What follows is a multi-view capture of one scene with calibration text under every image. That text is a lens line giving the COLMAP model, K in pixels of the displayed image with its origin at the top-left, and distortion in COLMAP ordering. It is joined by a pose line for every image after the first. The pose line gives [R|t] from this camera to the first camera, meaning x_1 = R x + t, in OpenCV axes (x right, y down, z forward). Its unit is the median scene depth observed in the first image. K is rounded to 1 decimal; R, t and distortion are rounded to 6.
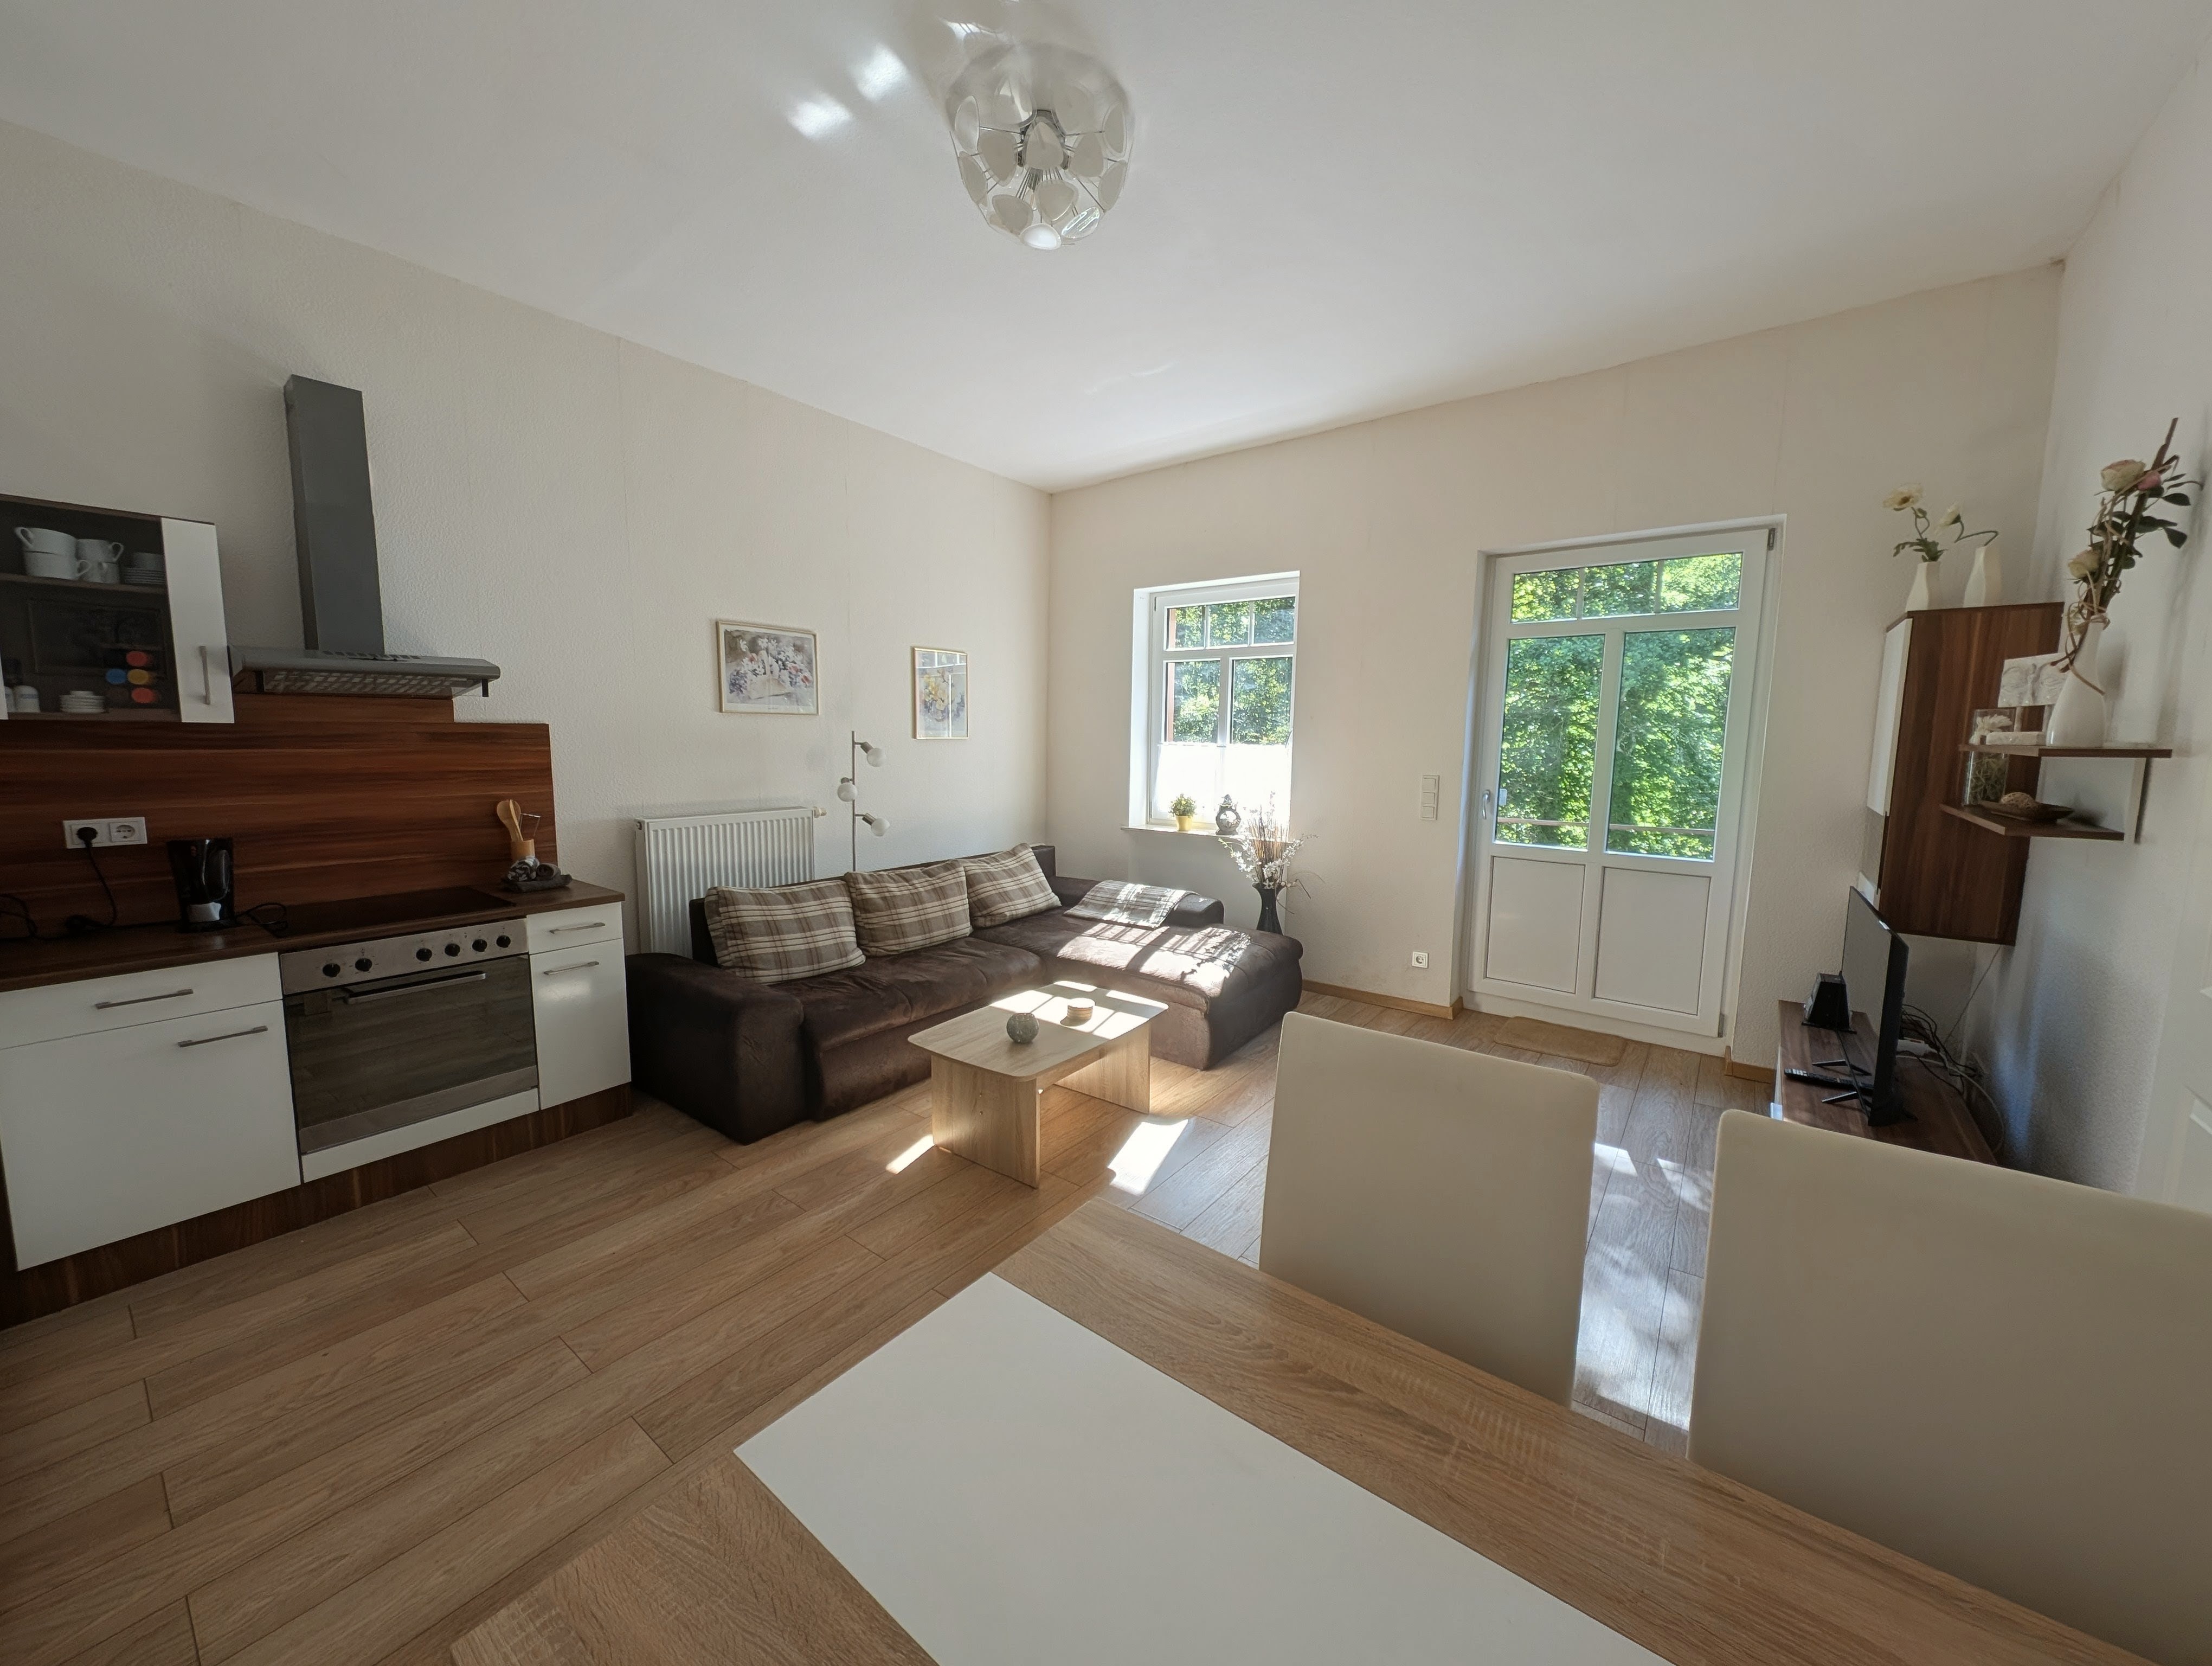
lens RADIAL K [[824.5, 0, 1099.5], [0, 824.5, 830.5], [0, 0, 1]] dist [0.010216, -0.006697]
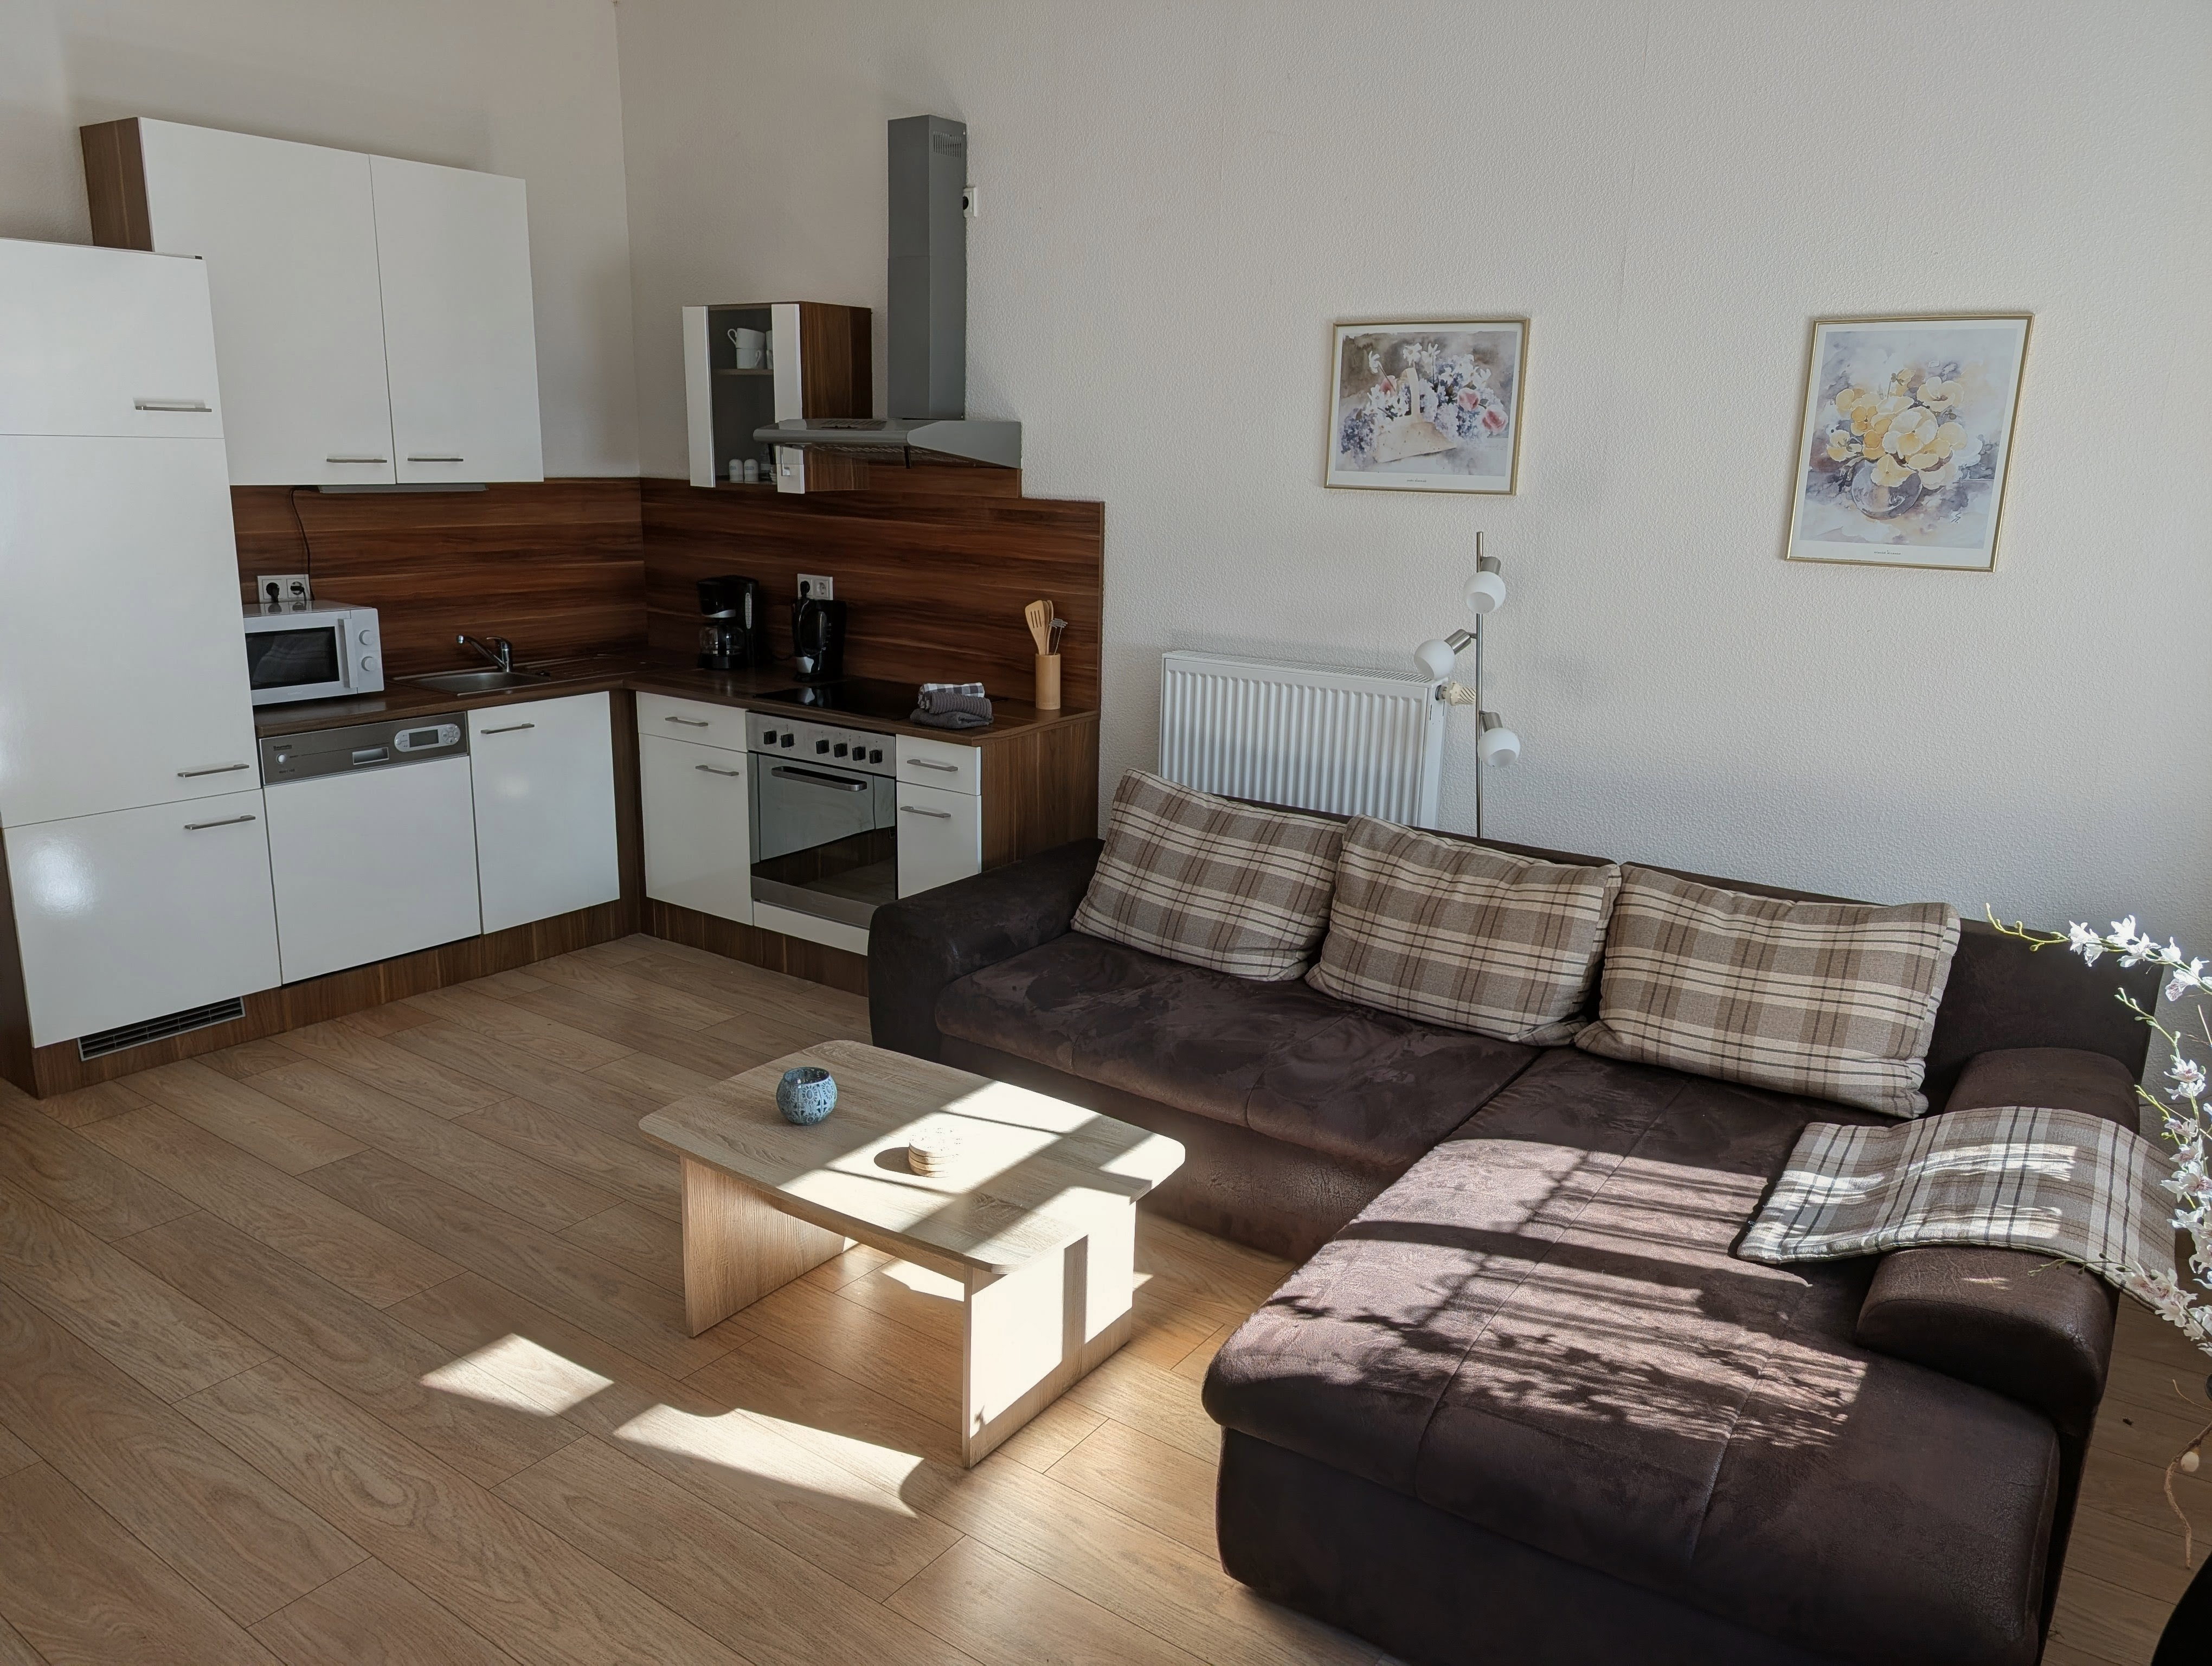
lens RADIAL K [[1572.2, 0, 1106.0], [0, 1572.2, 833.0], [0, 0, 1]] dist [0.044090, -0.081767]
pose [[0.038019, 0.231220, -0.972158, 0.605103], [-0.141554, 0.964298, 0.223814, -0.127511], [0.989200, 0.129103, 0.069392, 0.758499]]
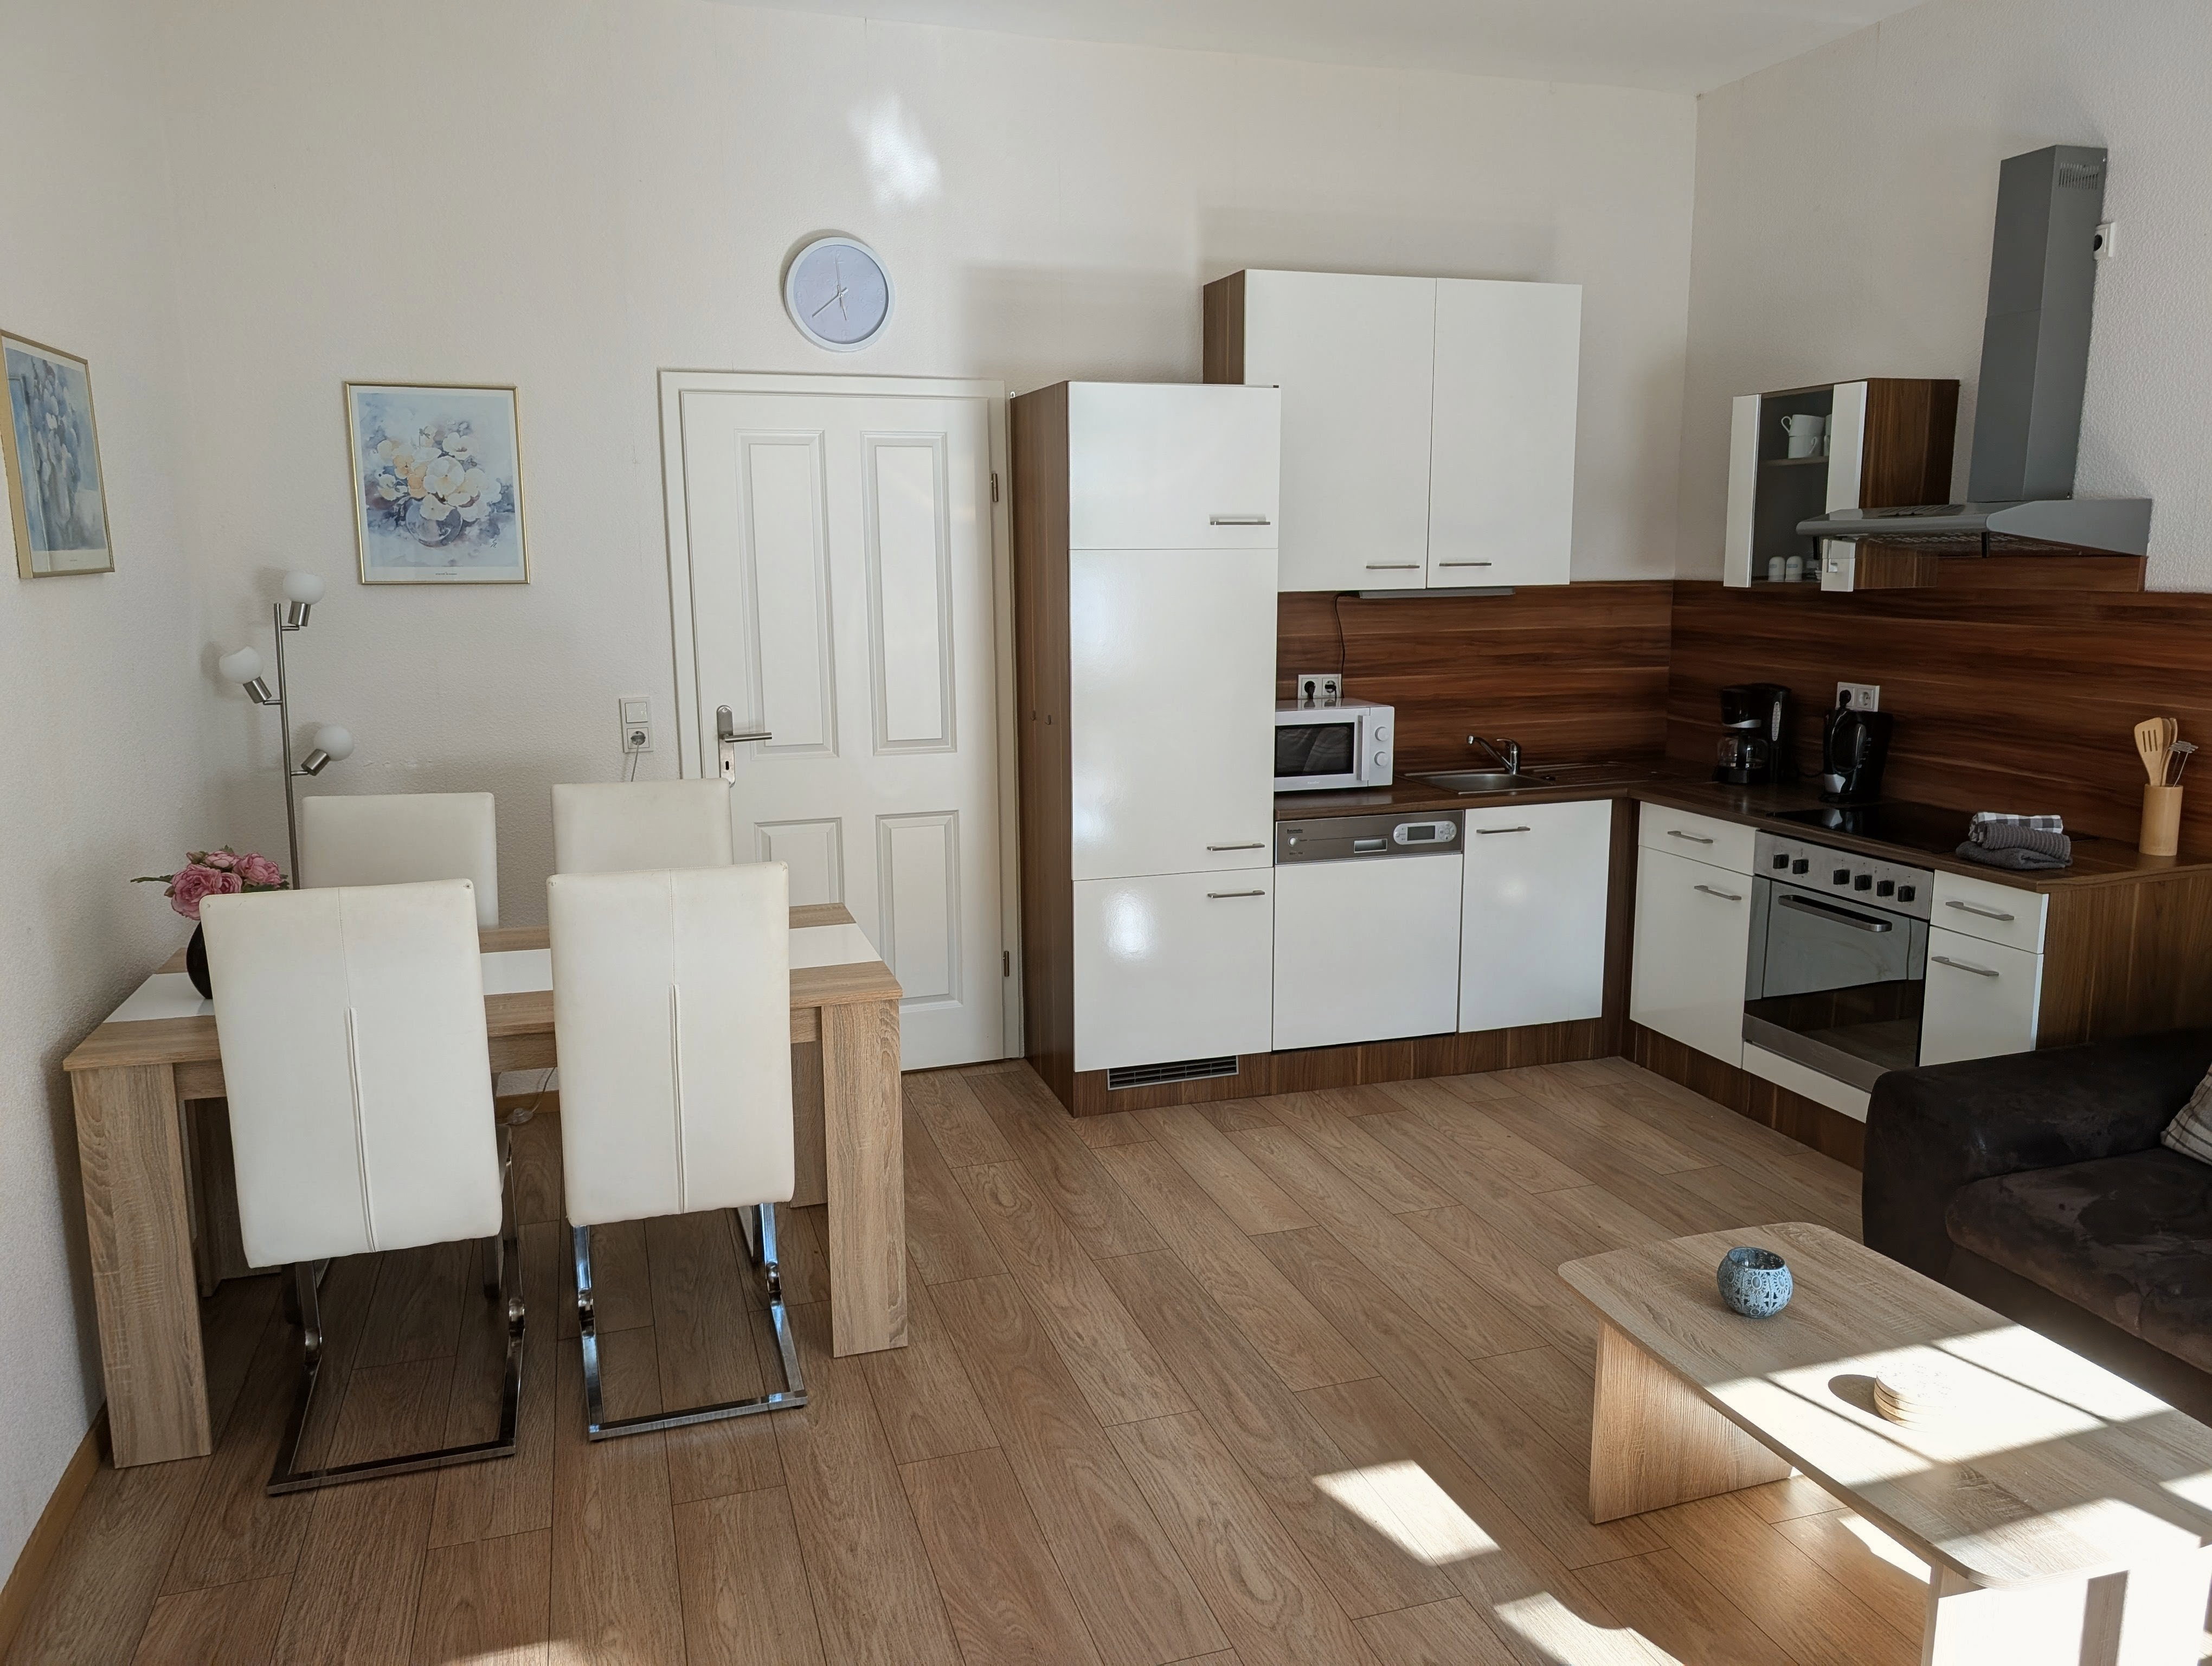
lens RADIAL K [[1578.3, 0, 1112.6], [0, 1578.3, 828.0], [0, 0, 1]] dist [0.023471, -0.017341]
pose [[-0.565310, 0.137376, -0.813359, 0.542580], [-0.095005, 0.968629, 0.229633, -0.119115], [0.819389, 0.207087, -0.534524, 0.777075]]
